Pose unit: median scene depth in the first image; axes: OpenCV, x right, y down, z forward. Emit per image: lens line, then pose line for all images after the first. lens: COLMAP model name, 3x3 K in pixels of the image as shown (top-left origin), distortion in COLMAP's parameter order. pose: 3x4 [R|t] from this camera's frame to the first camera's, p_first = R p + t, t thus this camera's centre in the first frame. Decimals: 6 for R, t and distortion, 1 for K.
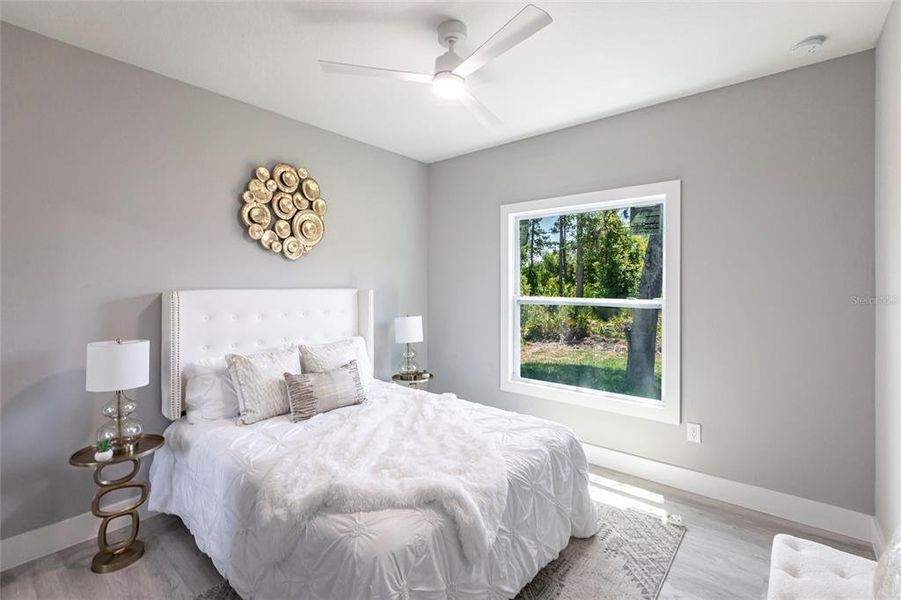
lens RADIAL K [[391.8, 0, 455.0], [0, 391.8, 284.0], [0, 0, 1]] dist [-0.000898, 0.000149]
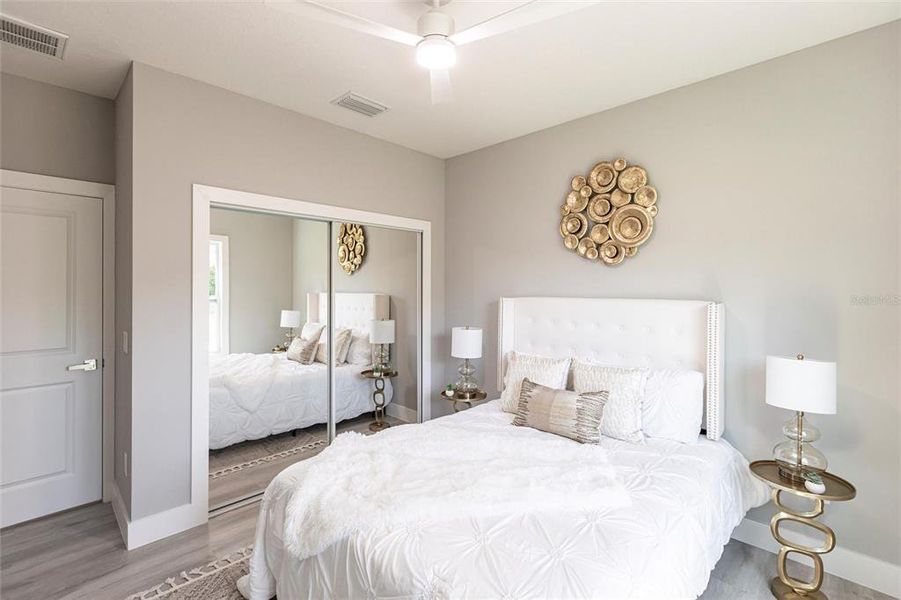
lens RADIAL K [[406.9, 0, 451.8], [0, 406.9, 294.4], [0, 0, 1]] dist [0.002715, -0.000111]
pose [[-0.089369, 0.004622, -0.995988, 0.686017], [-0.008466, 0.999950, 0.005400, 0.001601], [0.995963, 0.008914, -0.089325, 0.911510]]
